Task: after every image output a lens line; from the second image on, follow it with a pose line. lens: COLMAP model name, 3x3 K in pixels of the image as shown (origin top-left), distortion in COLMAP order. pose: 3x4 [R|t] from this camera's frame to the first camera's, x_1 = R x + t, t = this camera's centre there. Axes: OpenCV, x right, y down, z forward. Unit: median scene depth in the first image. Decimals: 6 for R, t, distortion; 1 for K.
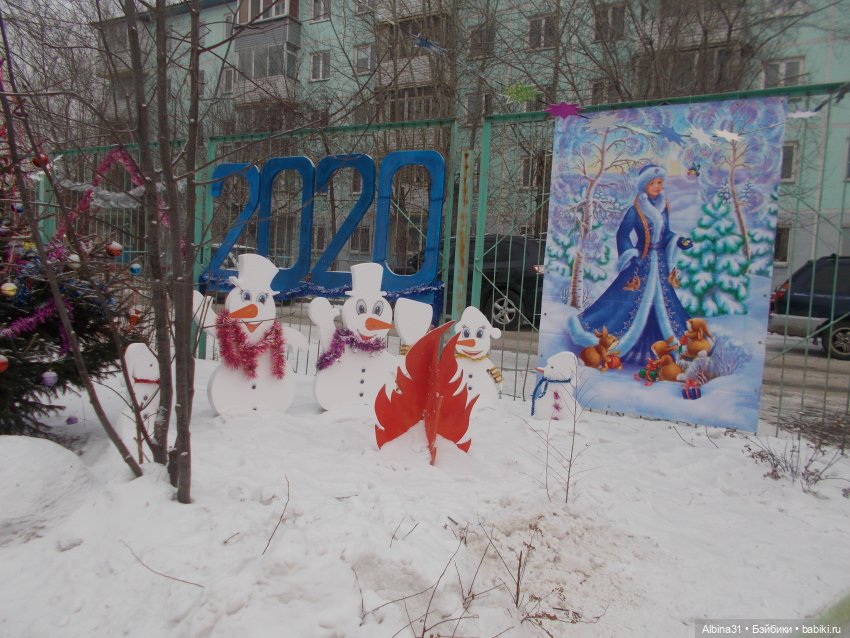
lens RADIAL K [[647.8, 0, 425.0], [0, 647.8, 319.0], [0, 0, 1]] dist [0.005513, 0.008178]
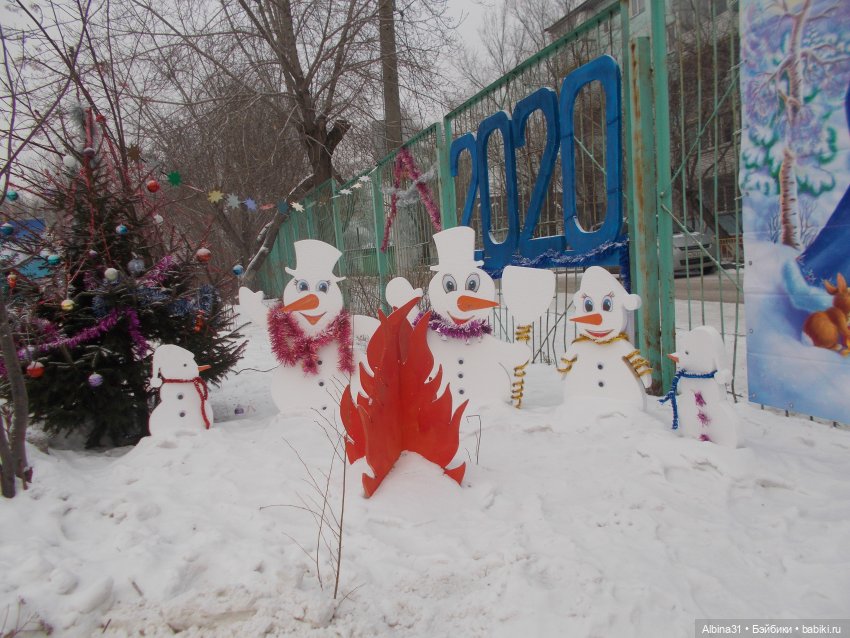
lens RADIAL K [[647.8, 0, 425.0], [0, 647.8, 319.0], [0, 0, 1]] dist [0.005513, 0.008178]
pose [[0.729877, -0.058827, -0.681043, 0.394284], [0.082322, 0.996604, 0.002140, 0.019515], [0.678604, -0.057627, 0.732240, 0.355313]]
